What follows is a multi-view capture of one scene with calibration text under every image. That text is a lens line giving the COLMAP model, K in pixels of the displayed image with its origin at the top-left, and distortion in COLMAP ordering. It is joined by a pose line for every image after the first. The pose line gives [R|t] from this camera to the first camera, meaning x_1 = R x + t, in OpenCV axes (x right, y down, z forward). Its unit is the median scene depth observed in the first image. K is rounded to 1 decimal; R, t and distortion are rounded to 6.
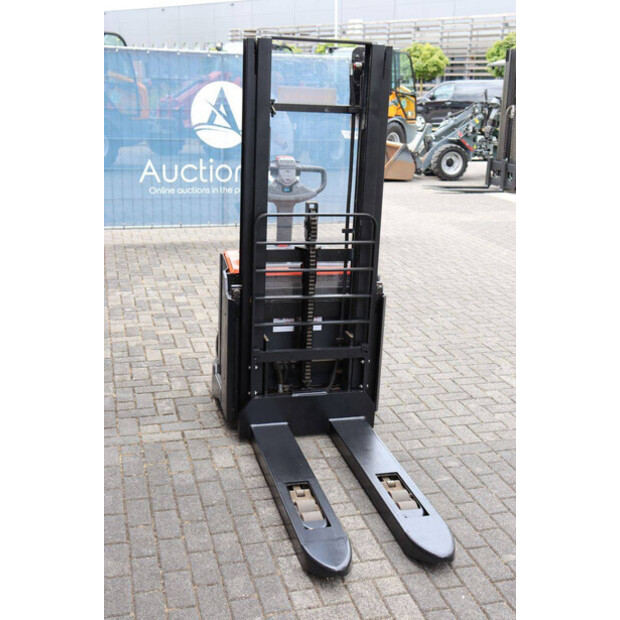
lens RADIAL K [[775.3, 0, 310.0], [0, 775.3, 310.0], [0, 0, 1]] dist [0.014307, 0.046274]
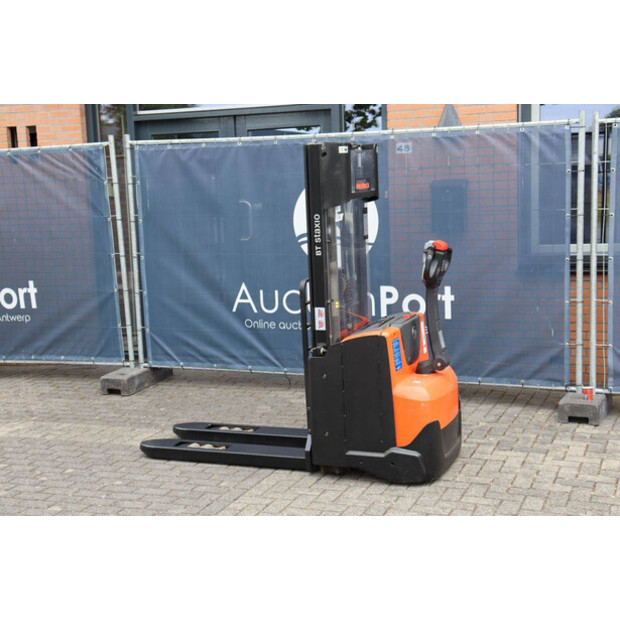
lens RADIAL K [[936.0, 0, 310.0], [0, 936.0, 310.0], [0, 0, 1]] dist [0.033689, 0.056592]
pose [[-0.602693, 0.104417, -0.791112, 1.165692], [-0.201924, 0.939180, 0.277792, -0.461296], [0.772003, 0.327168, -0.544952, 1.723615]]
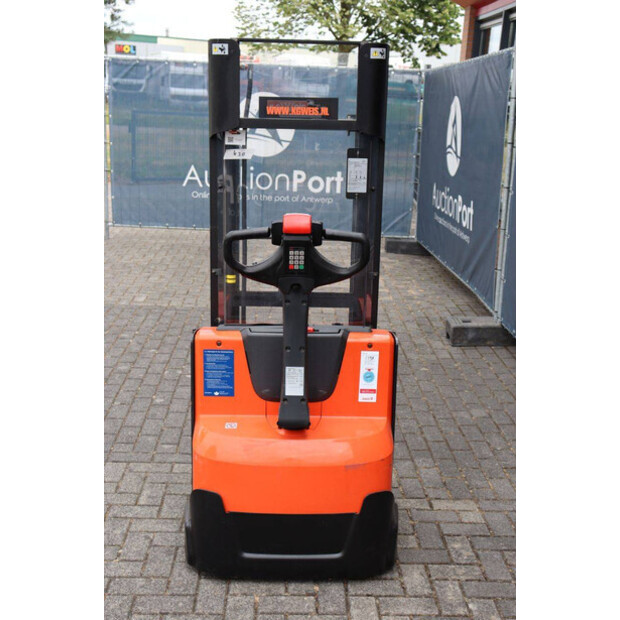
lens RADIAL K [[822.6, 0, 310.0], [0, 822.6, 310.0], [0, 0, 1]] dist [0.027724, 0.031521]
pose [[-0.970466, -0.123507, 0.207223, -0.198200], [0.000749, 0.857456, 0.514558, -0.502222], [-0.241236, 0.499516, -0.832039, 1.701884]]
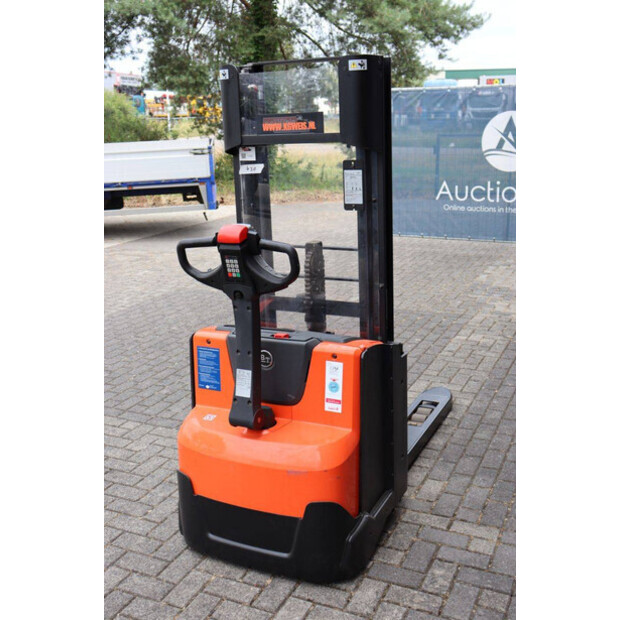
lens RADIAL K [[710.3, 0, 310.0], [0, 710.3, 310.0], [0, 0, 1]] dist [-0.024155, 0.026577]
pose [[-0.762687, -0.181031, 0.620915, -0.486230], [0.181456, 0.861578, 0.474085, -0.435326], [-0.620791, 0.474248, -0.624266, 1.474531]]
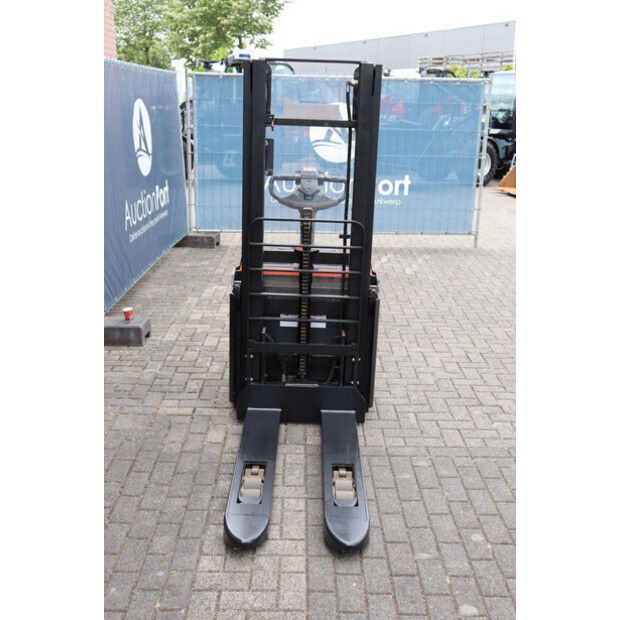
lens RADIAL K [[710.3, 0, 310.0], [0, 710.3, 310.0], [0, 0, 1]] dist [-0.024155, 0.026577]
pose [[0.966373, 0.063911, -0.249076, 0.250605], [-0.065149, 0.997870, 0.003281, -0.000701], [0.248755, 0.013056, 0.968478, 0.037387]]
